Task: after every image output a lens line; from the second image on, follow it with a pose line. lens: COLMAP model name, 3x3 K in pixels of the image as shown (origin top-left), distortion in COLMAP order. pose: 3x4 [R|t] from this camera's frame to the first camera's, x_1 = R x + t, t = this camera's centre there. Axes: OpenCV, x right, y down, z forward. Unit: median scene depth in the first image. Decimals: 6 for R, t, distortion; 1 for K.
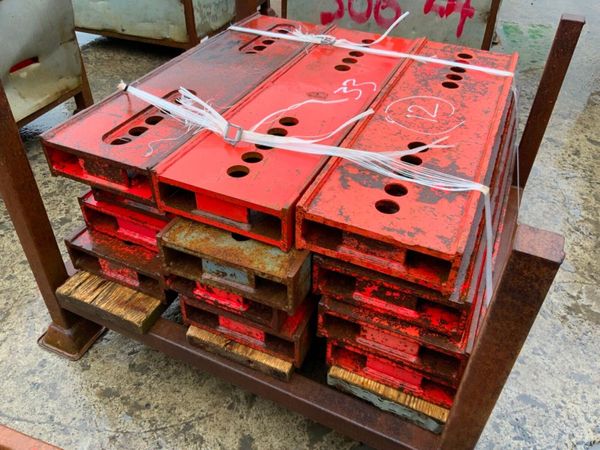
lens RADIAL K [[496.3, 0, 300.0], [0, 496.3, 225.0], [0, 0, 1]] dist [0.092669, -0.171376]
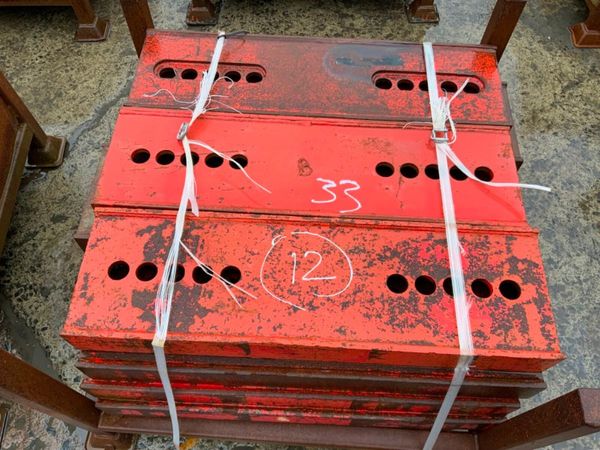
lens RADIAL K [[496.3, 0, 300.0], [0, 496.3, 225.0], [0, 0, 1]] dist [0.092669, -0.171376]
pose [[0.365689, 0.804104, -0.468710, 0.615579], [-0.598727, 0.588798, 0.542995, -0.766822], [0.712599, 0.082062, 0.696755, 0.368793]]
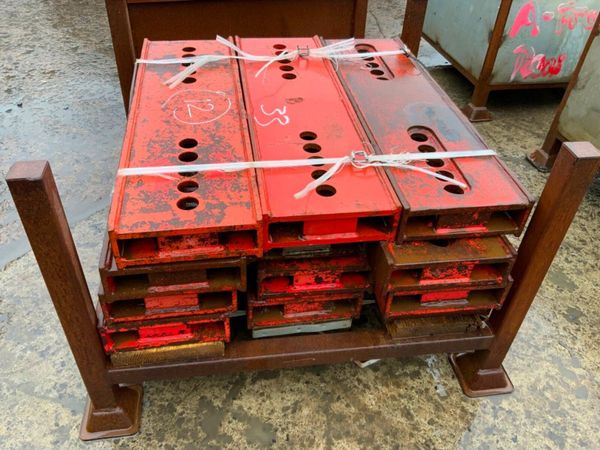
lens RADIAL K [[510.1, 0, 300.0], [0, 510.1, 225.0], [0, 0, 1]] dist [0.084730, -0.185347]
pose [[-0.837657, 0.301148, -0.455675, 0.681282], [-0.391833, 0.249894, 0.885449, -1.305185], [0.380522, 0.920251, -0.091326, 1.477481]]
